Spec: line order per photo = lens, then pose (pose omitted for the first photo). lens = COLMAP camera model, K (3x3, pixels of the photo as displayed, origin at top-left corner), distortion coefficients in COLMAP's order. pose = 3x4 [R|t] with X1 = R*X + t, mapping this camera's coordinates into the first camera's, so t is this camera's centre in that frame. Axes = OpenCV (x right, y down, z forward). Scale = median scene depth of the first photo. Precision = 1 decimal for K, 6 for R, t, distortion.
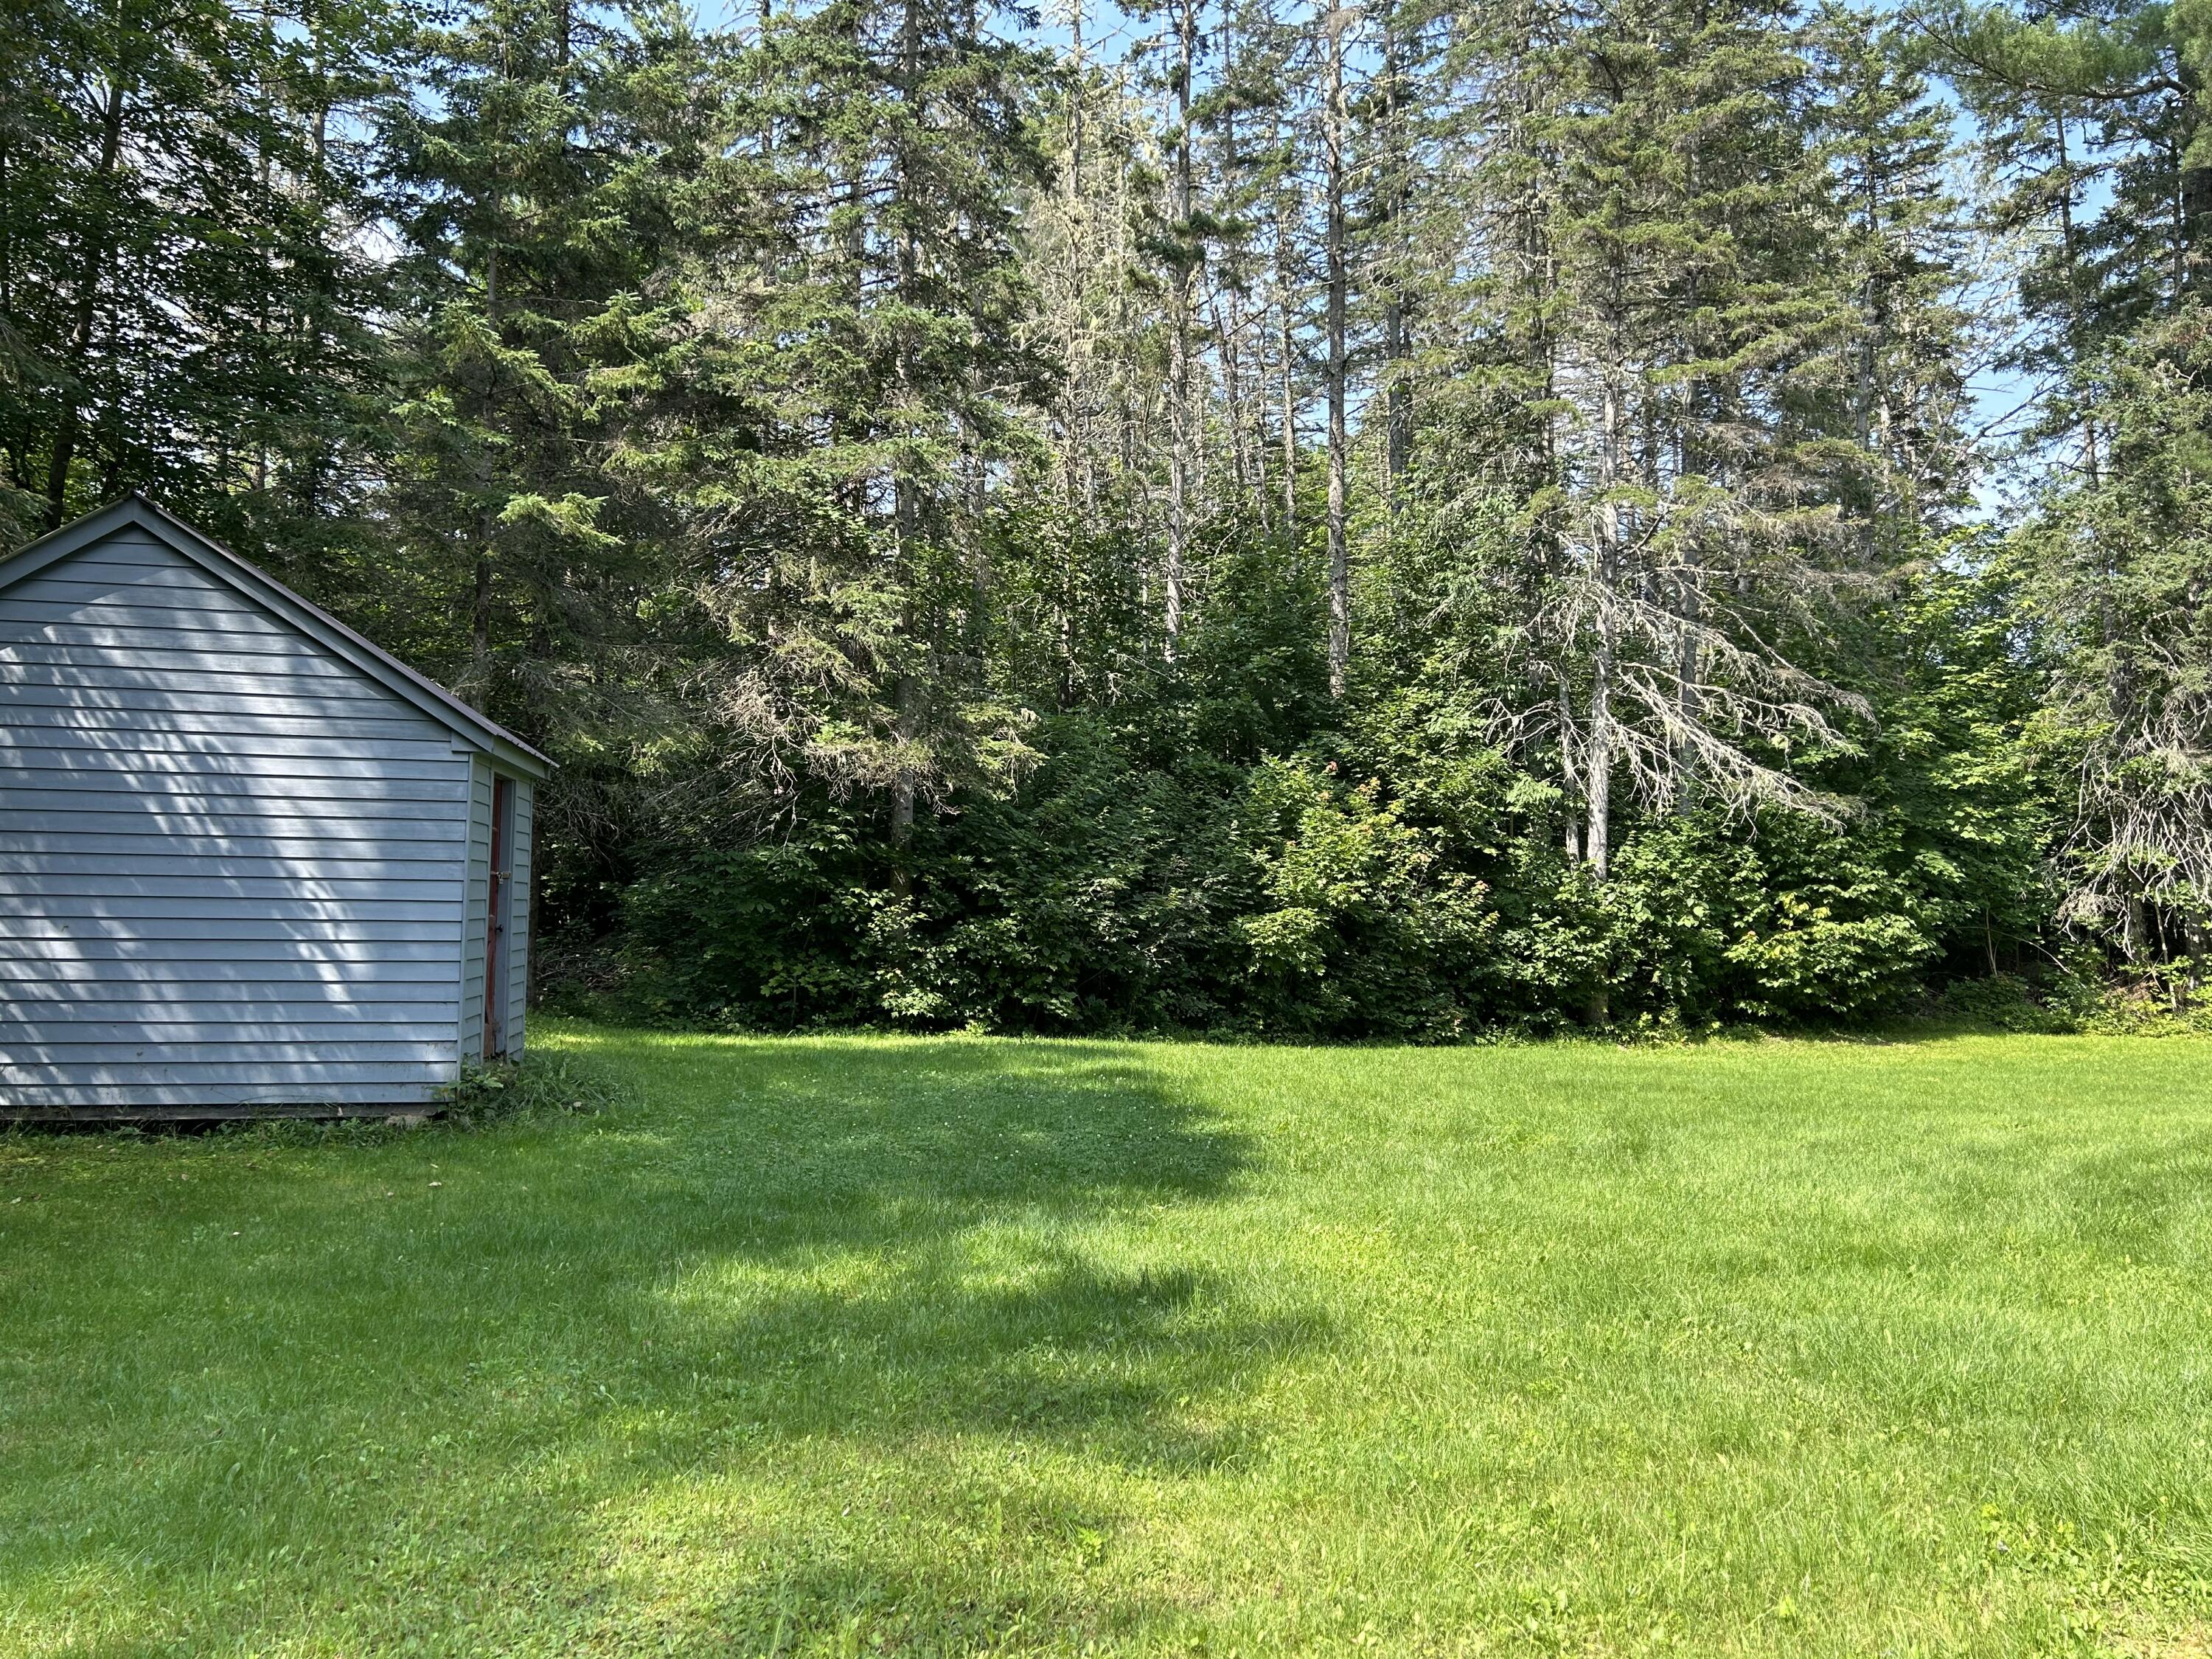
lens RADIAL K [[1663.1, 0, 1175.7], [0, 1663.1, 838.9], [0, 0, 1]] dist [0.037674, -0.032381]
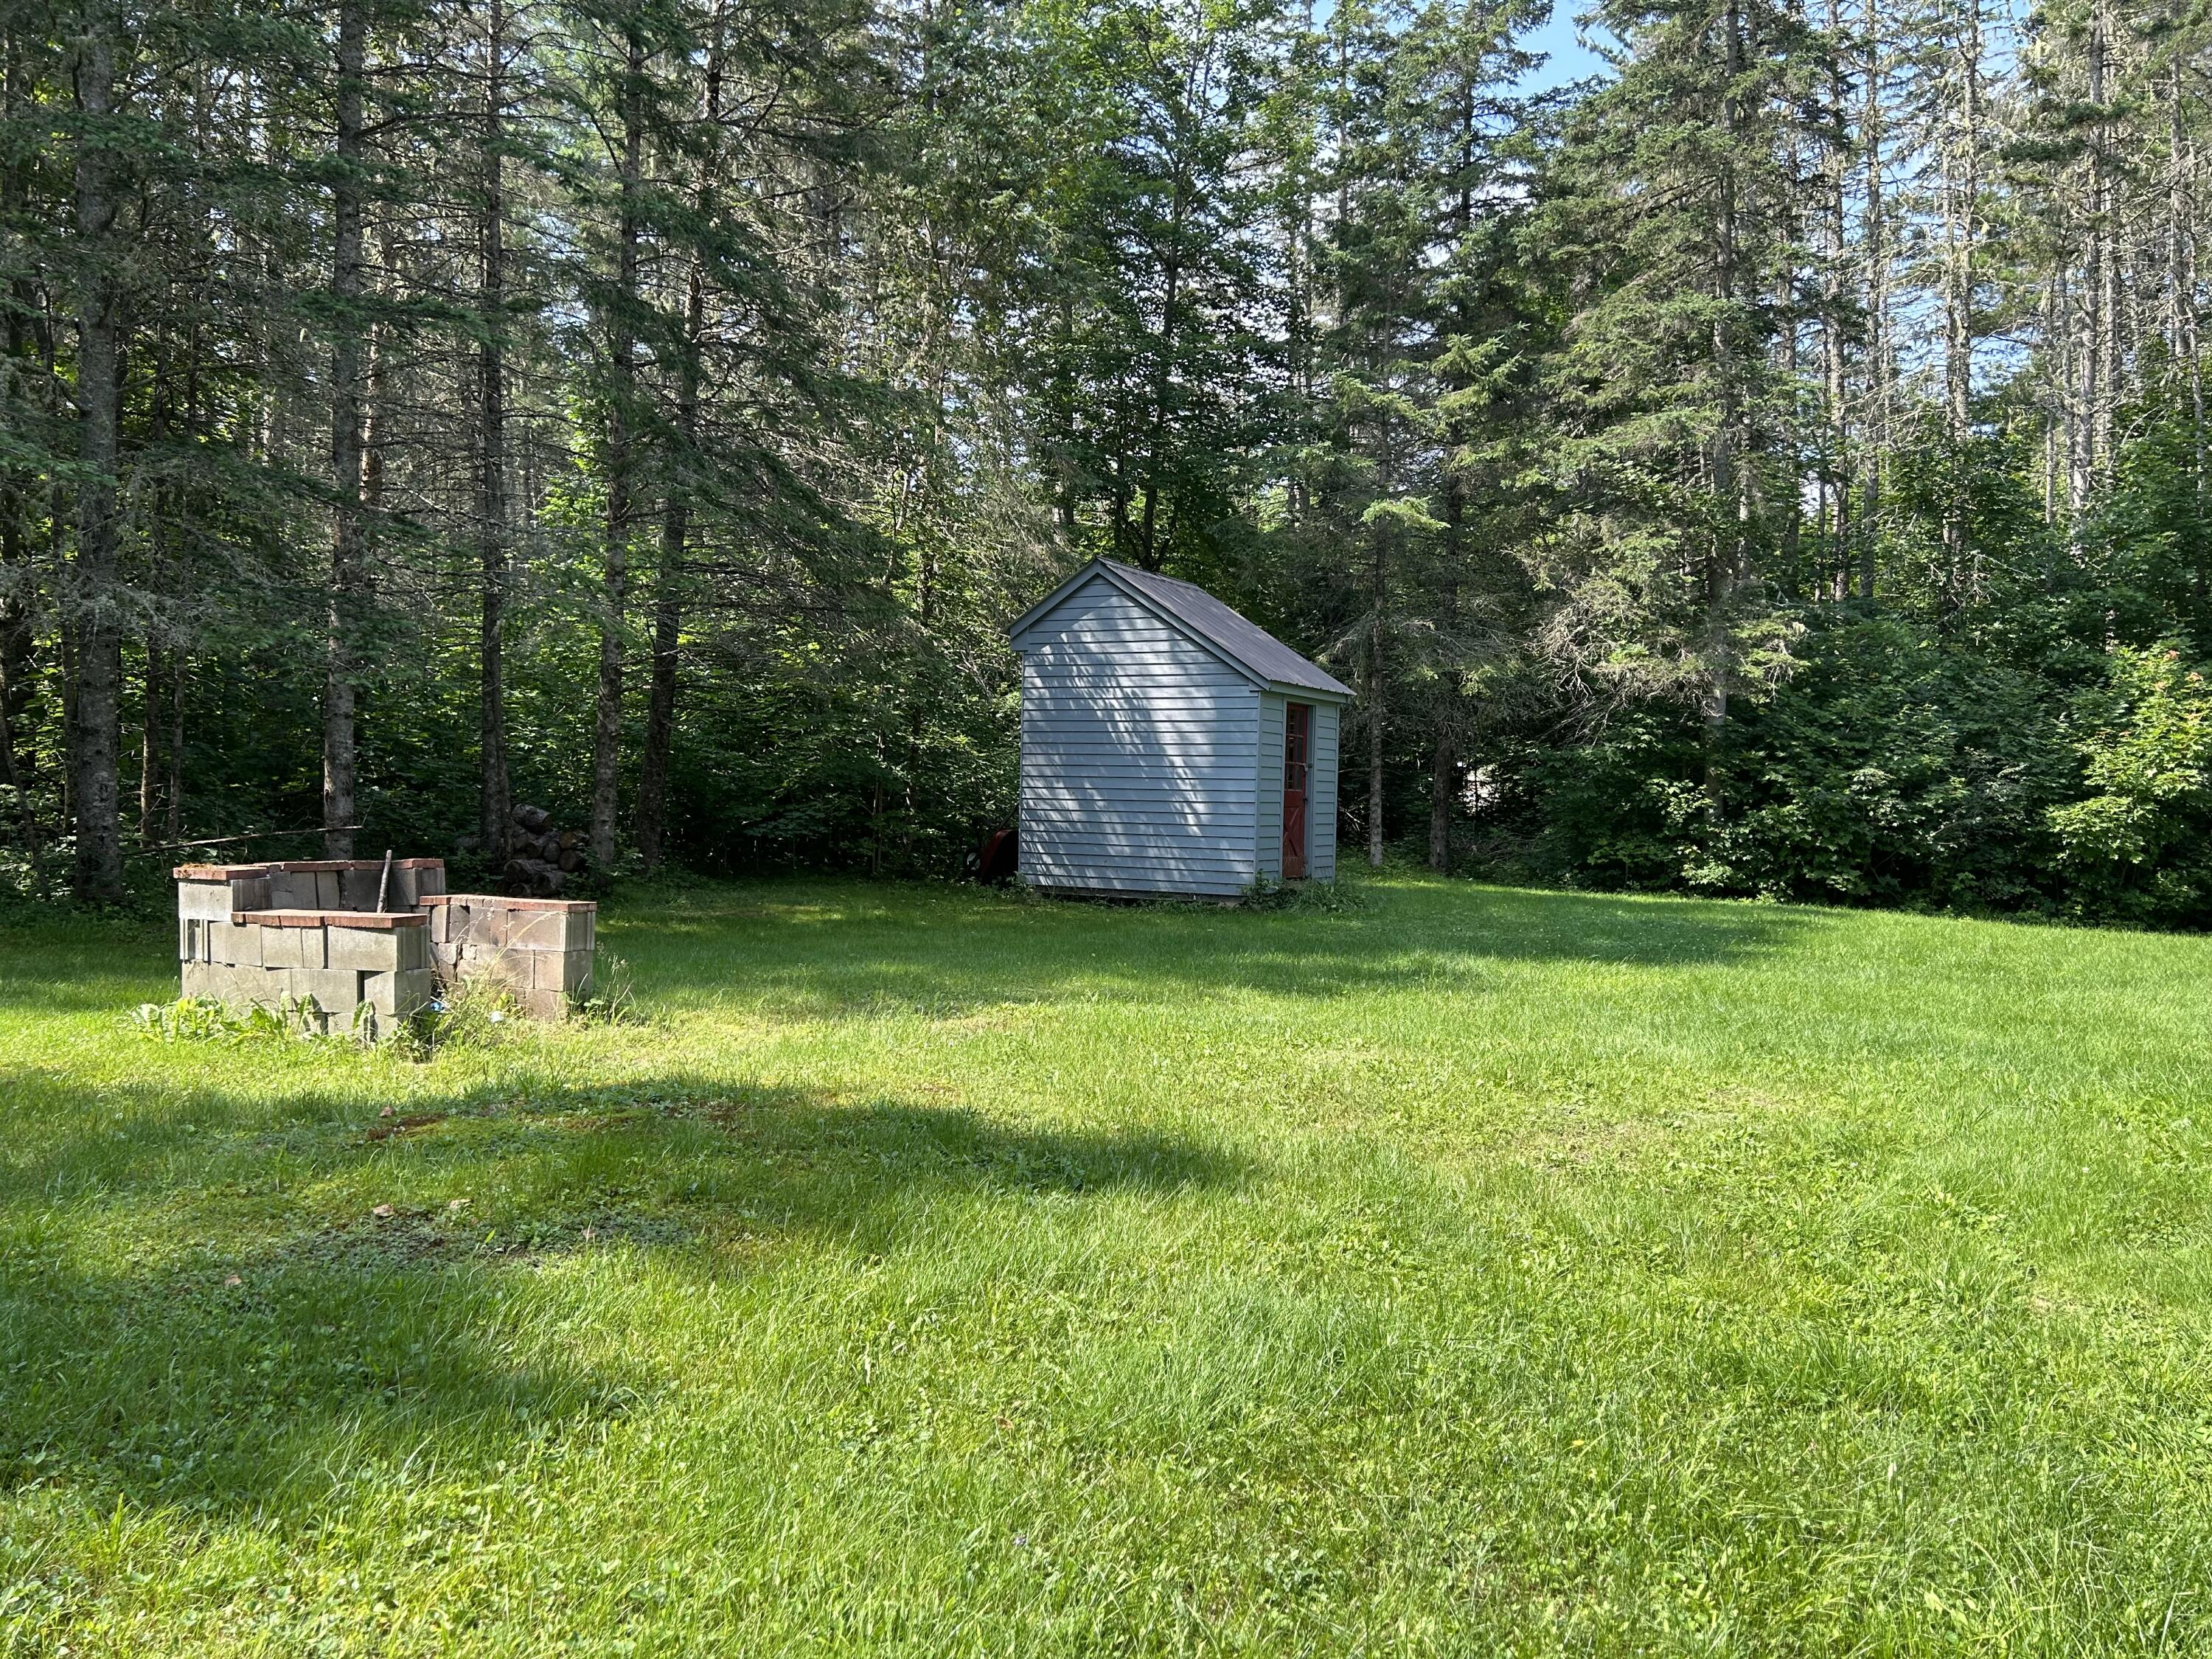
lens RADIAL K [[1663.1, 0, 1104.0], [0, 1663.1, 835.4], [0, 0, 1]] dist [0.037674, -0.032381]
pose [[0.769792, 0.016766, -0.638075, 0.310944], [0.017171, 0.998749, 0.046958, 0.007243], [0.638064, -0.047104, 0.768541, -0.231958]]
